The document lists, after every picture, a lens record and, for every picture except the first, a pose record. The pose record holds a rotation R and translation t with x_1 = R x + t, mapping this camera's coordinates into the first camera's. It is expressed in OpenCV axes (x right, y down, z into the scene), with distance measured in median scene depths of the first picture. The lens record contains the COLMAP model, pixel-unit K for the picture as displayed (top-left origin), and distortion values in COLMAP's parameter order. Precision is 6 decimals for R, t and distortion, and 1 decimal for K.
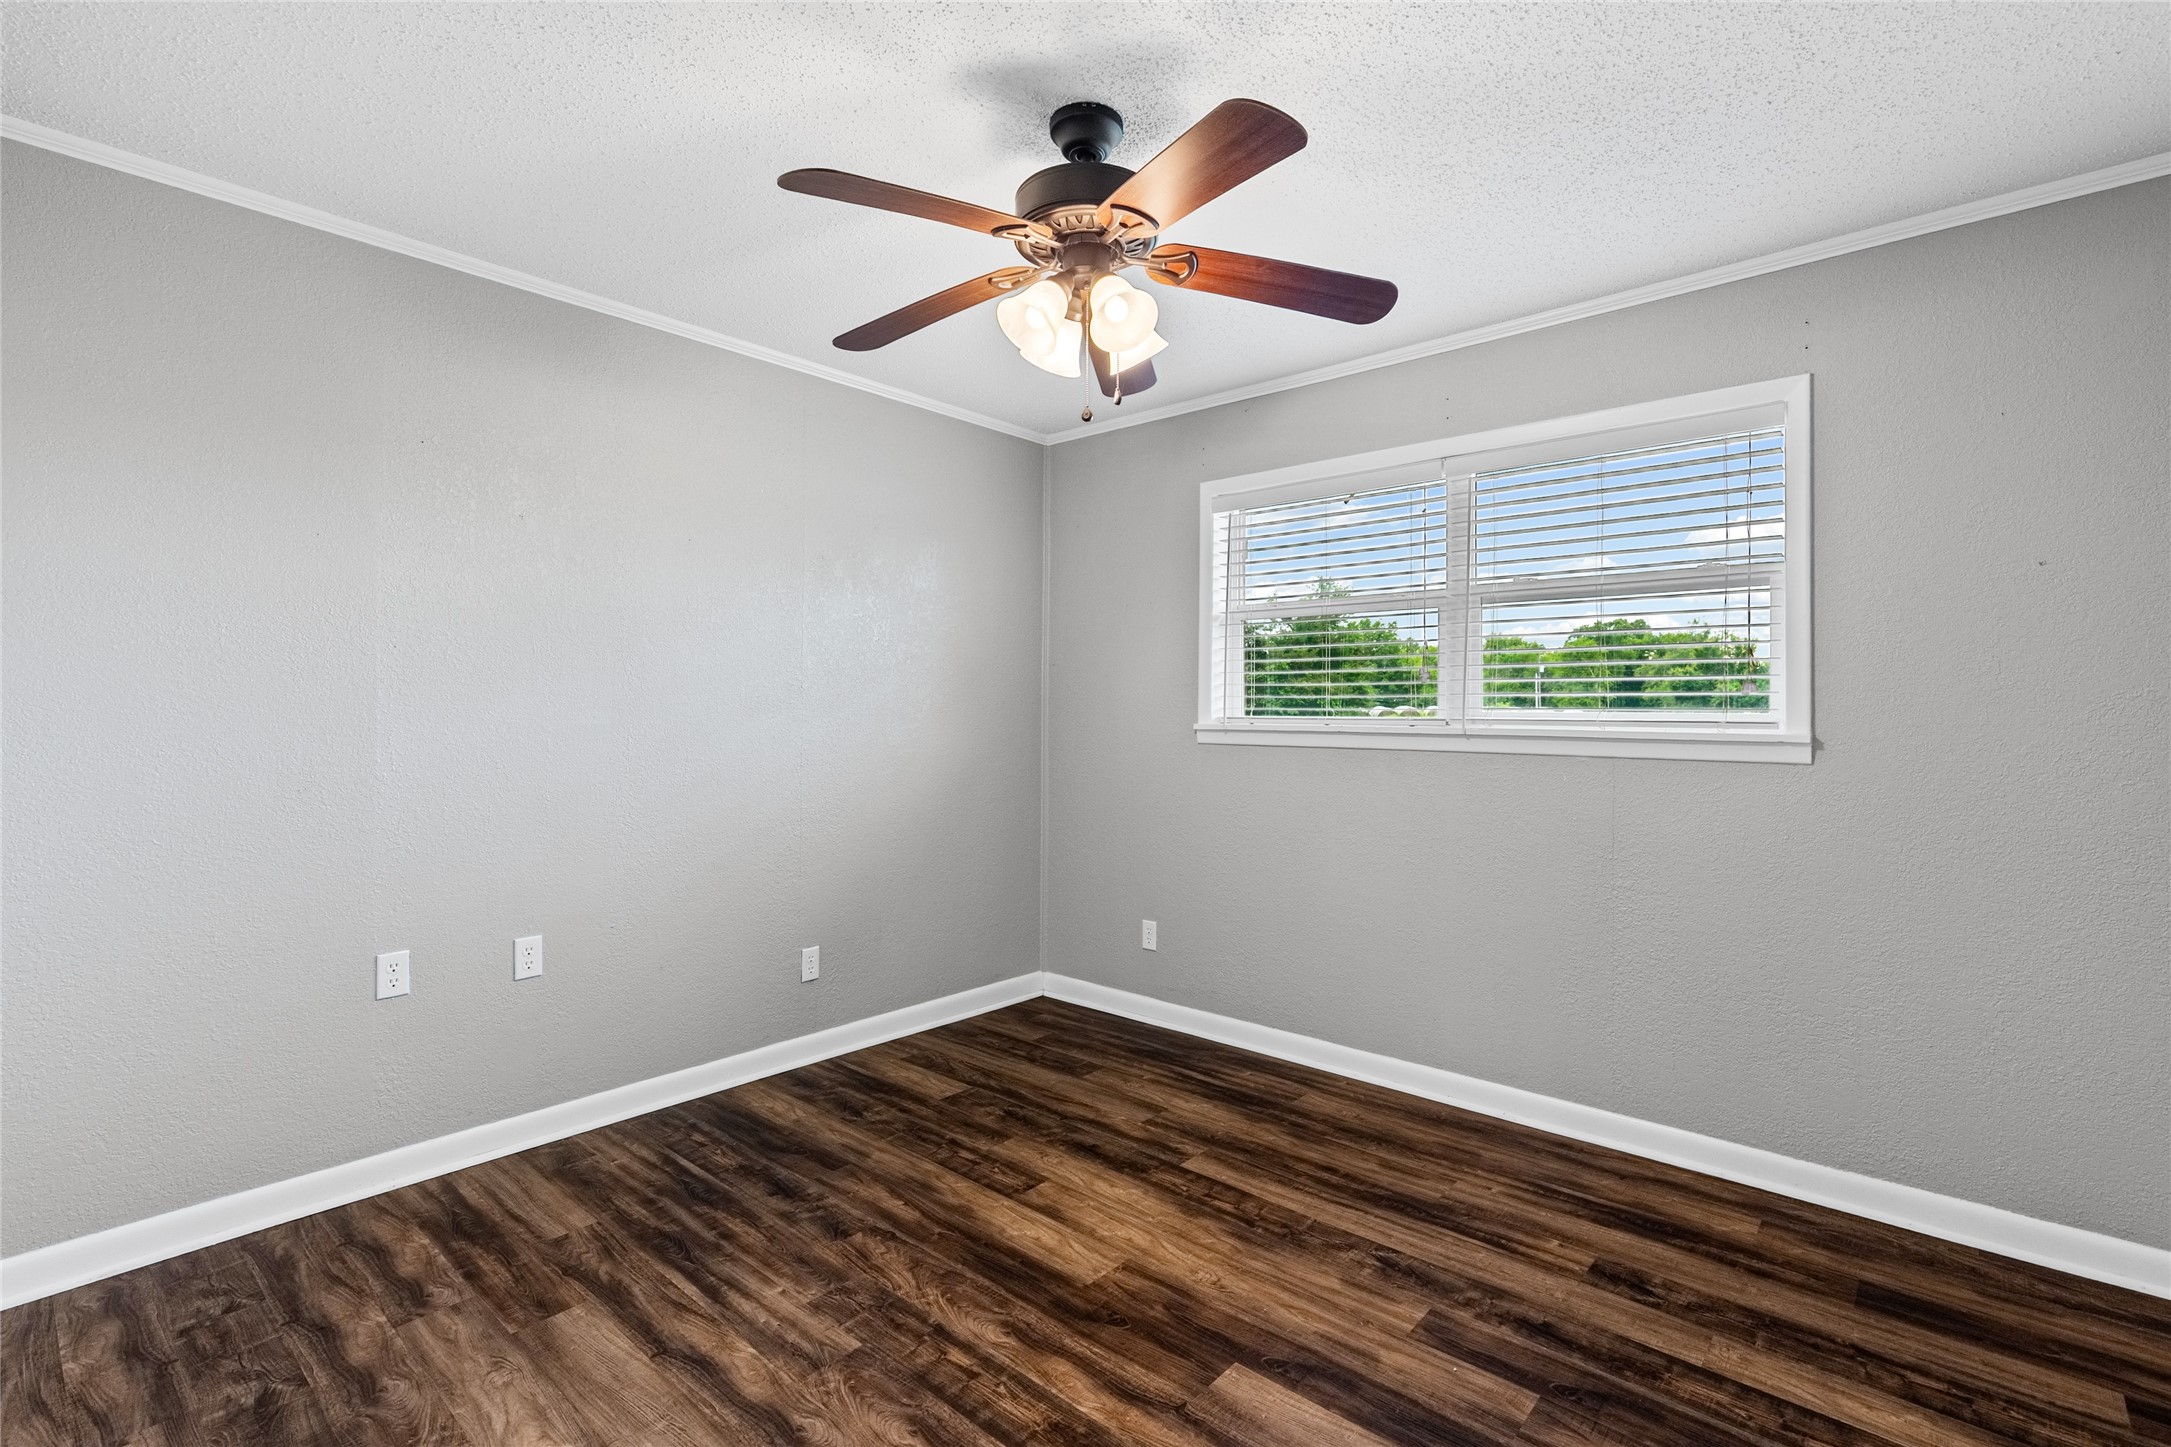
lens RADIAL K [[993.2, 0, 1088.1], [0, 993.2, 718.4], [0, 0, 1]] dist [0.003214, -0.000741]
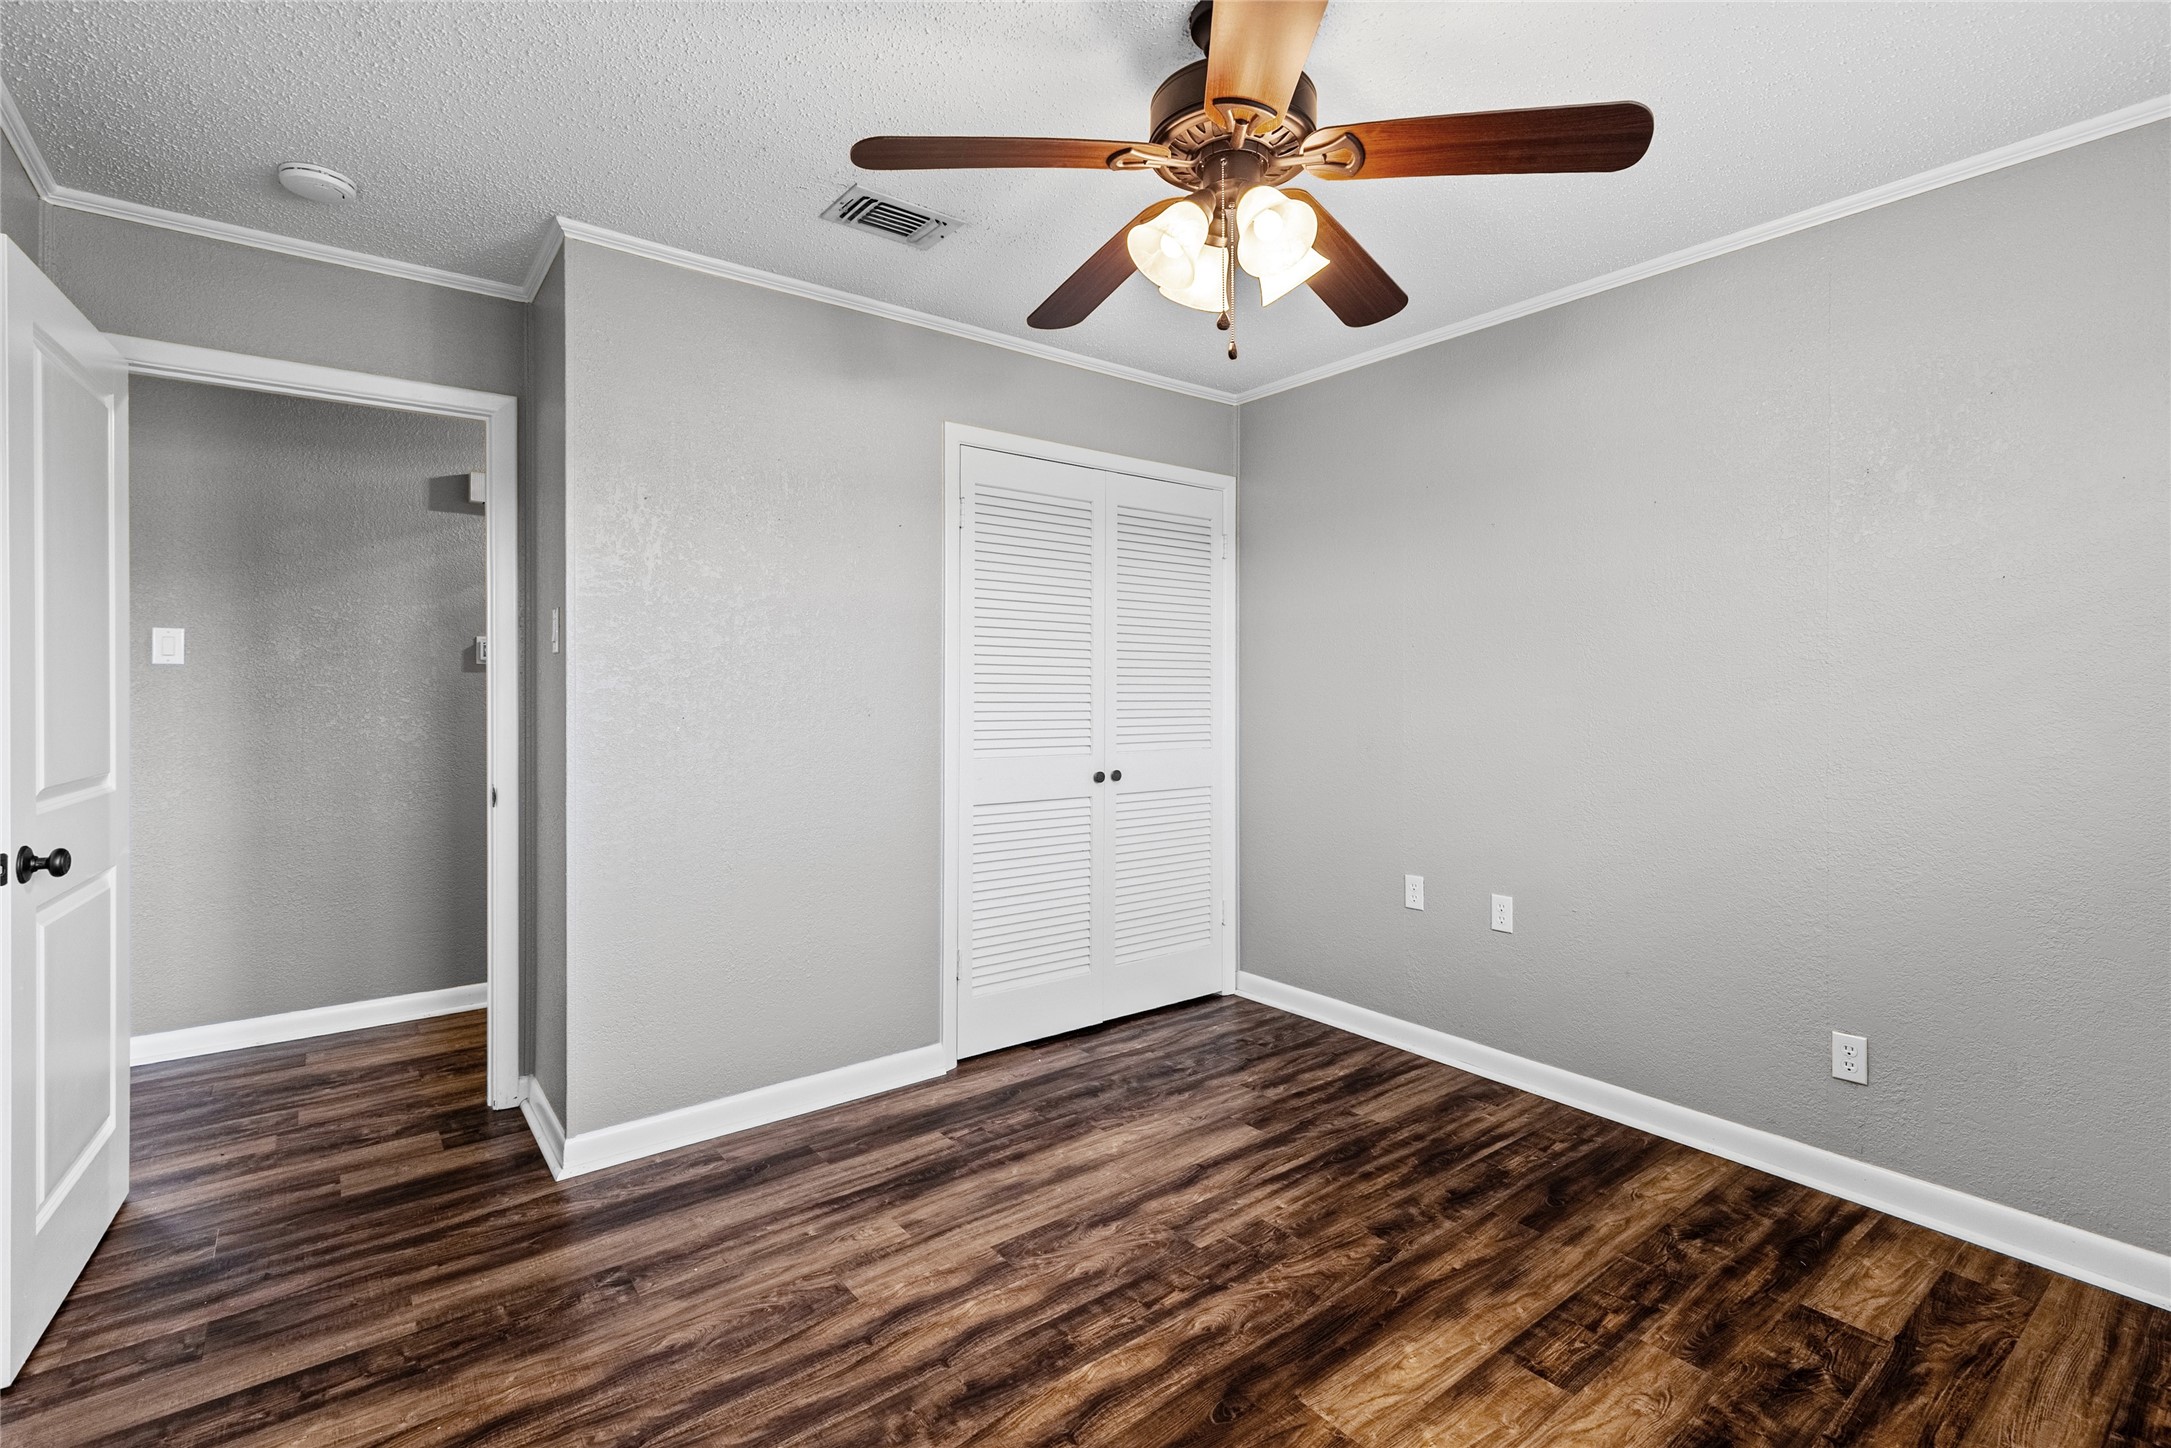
lens RADIAL K [[993.2, 0, 1088.1], [0, 993.2, 718.9], [0, 0, 1]] dist [0.003214, -0.000741]
pose [[-0.184619, 0.025529, -0.982479, 0.731689], [-0.013537, 0.999502, 0.028515, -0.006902], [0.982717, 0.018565, -0.184181, 0.868504]]
